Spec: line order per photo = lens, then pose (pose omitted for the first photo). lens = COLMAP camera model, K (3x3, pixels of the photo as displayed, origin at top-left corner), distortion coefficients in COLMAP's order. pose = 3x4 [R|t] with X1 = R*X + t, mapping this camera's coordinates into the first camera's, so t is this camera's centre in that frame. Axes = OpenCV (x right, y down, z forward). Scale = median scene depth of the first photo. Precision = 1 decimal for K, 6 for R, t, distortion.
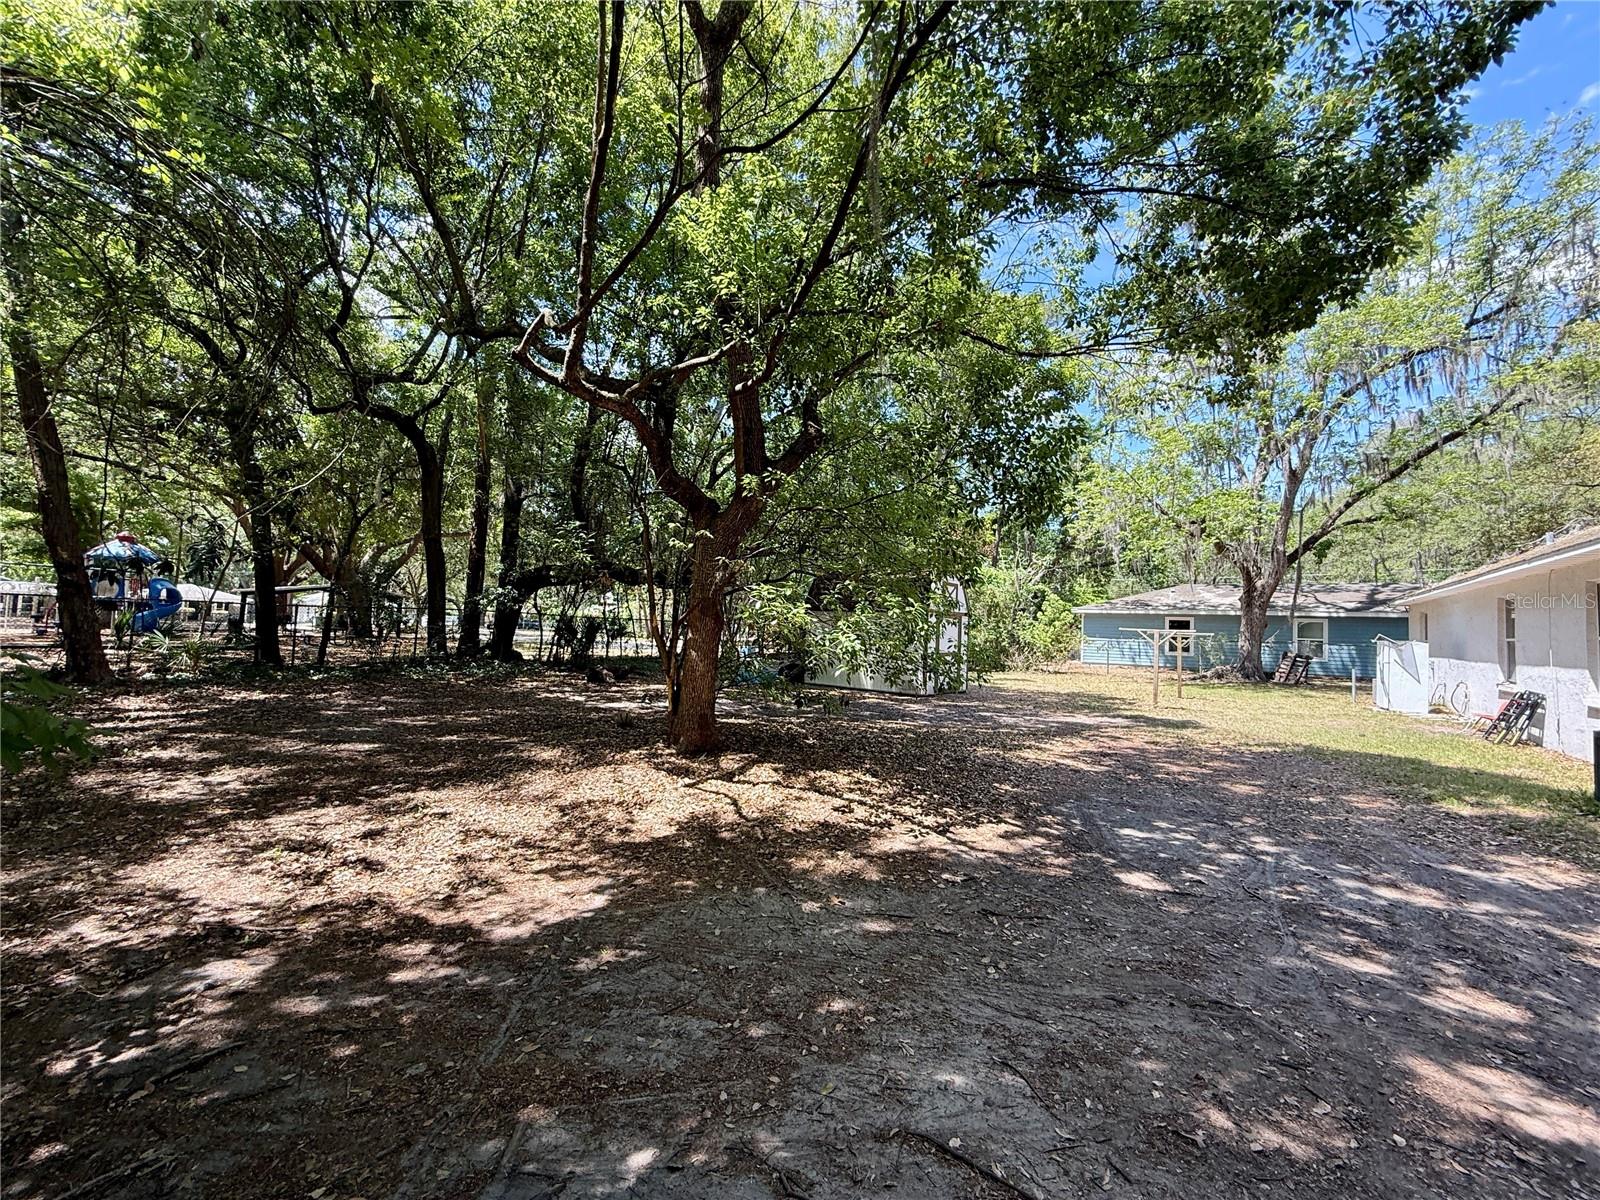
lens RADIAL K [[637.4, 0, 800.0], [0, 637.4, 600.0], [0, 0, 1]] dist [-0.000975, -0.000121]
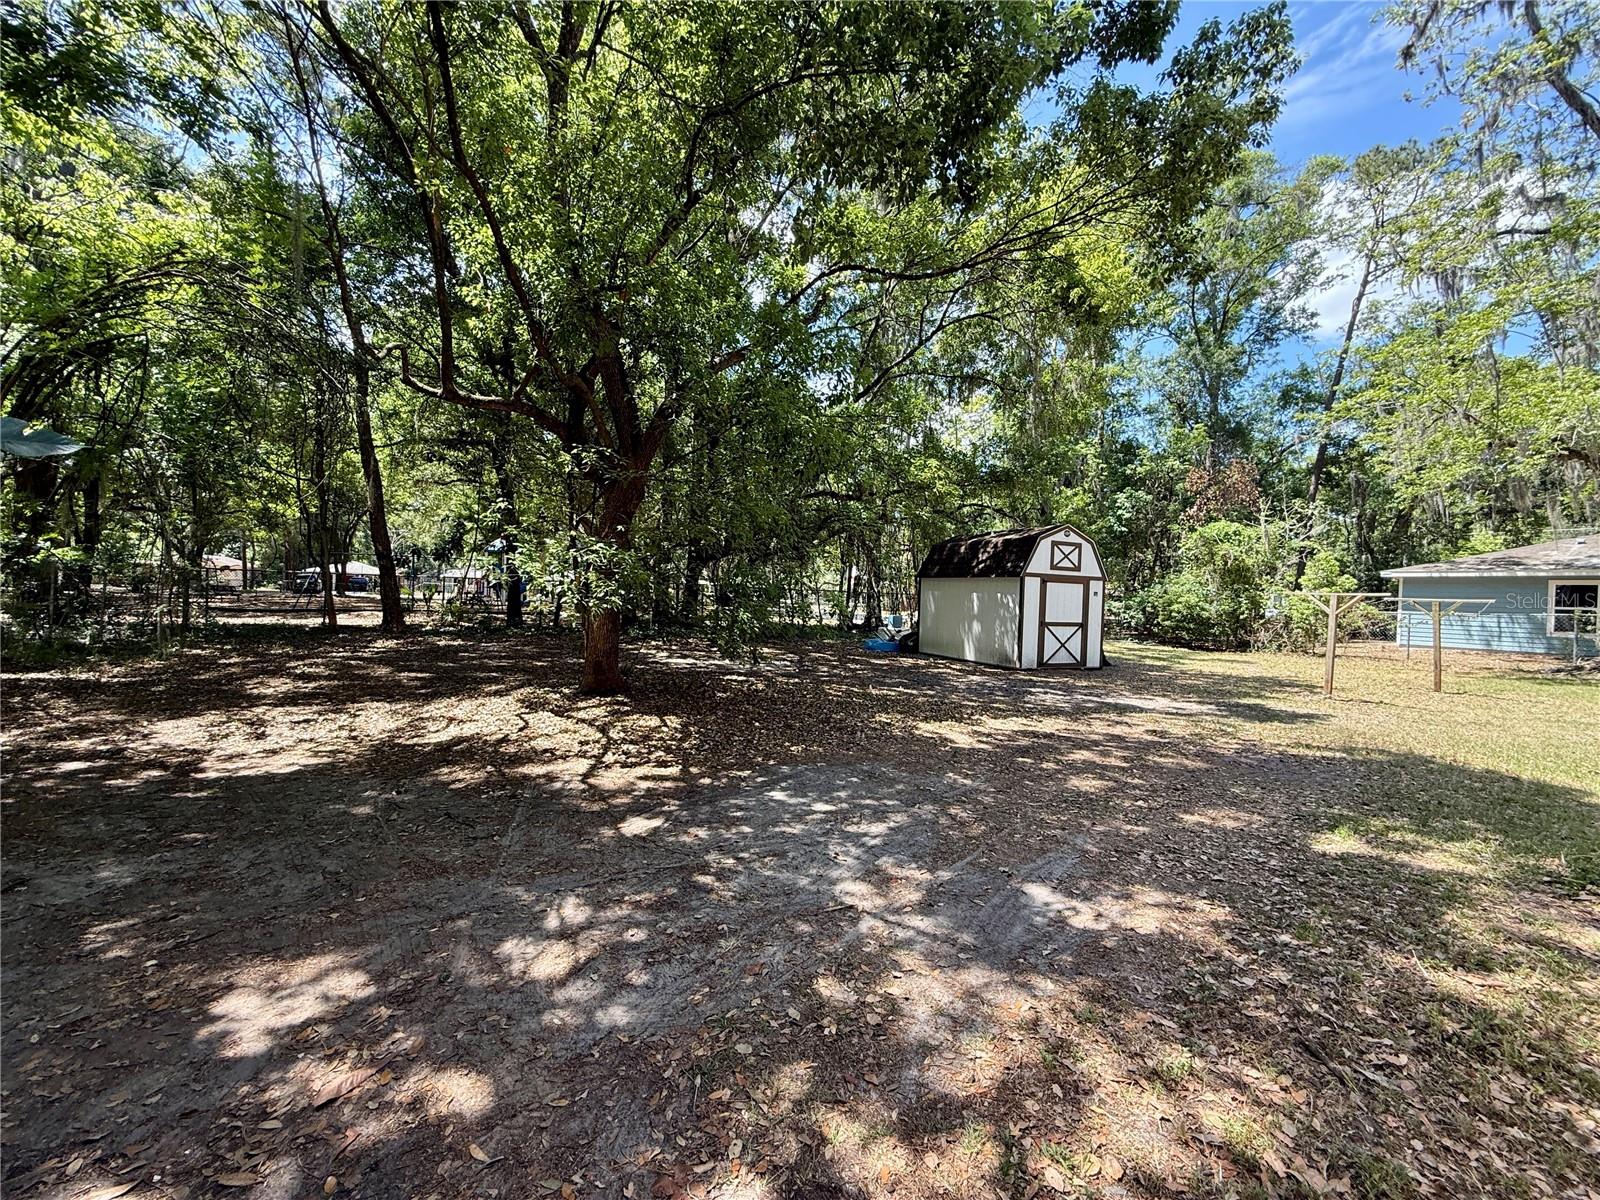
lens RADIAL K [[638.1, 0, 798.5], [0, 638.1, 599.6], [0, 0, 1]] dist [-0.002339, 0.000075]
pose [[0.889398, -0.002076, -0.457130, 0.982961], [0.019143, 0.999282, 0.032706, 0.051815], [0.456733, -0.037840, 0.888799, 0.200830]]
